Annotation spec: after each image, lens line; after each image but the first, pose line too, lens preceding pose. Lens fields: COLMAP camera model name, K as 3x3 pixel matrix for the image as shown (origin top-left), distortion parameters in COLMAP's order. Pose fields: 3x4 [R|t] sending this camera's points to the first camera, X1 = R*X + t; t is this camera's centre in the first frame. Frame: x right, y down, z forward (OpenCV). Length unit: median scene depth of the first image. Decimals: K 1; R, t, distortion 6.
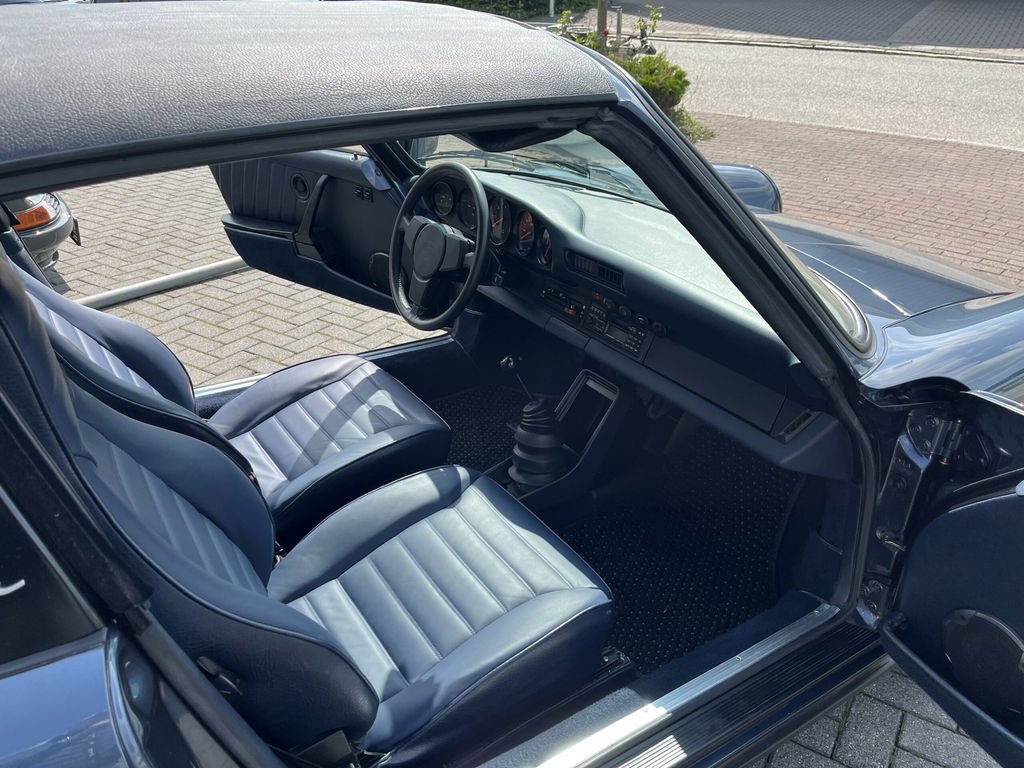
lens RADIAL K [[767.0, 0, 519.2], [0, 767.0, 382.6], [0, 0, 1]] dist [0.023370, -0.020014]
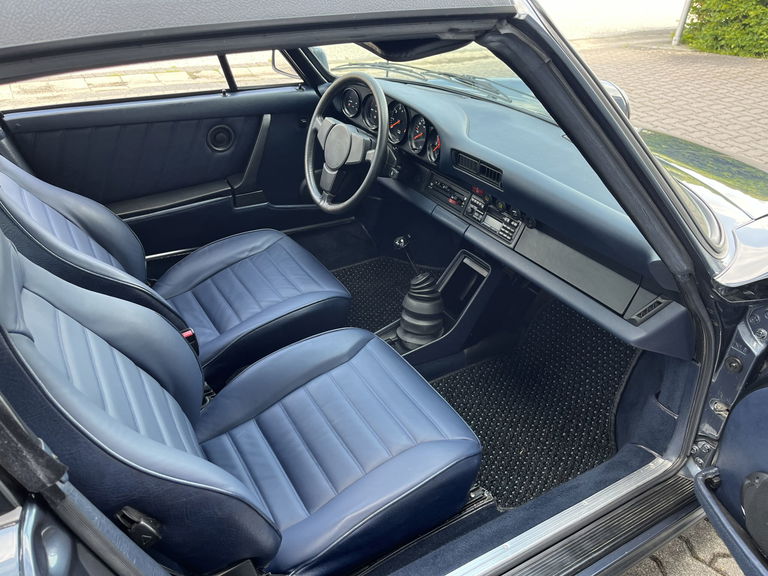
lens RADIAL K [[575.2, 0, 382.2], [0, 575.2, 286.7], [0, 0, 1]] dist [0.023370, -0.020014]
pose [[0.998551, 0.036959, -0.039126, -0.005417], [-0.033942, 0.996595, 0.075142, -0.028944], [0.041770, -0.073705, 0.996405, 0.107829]]
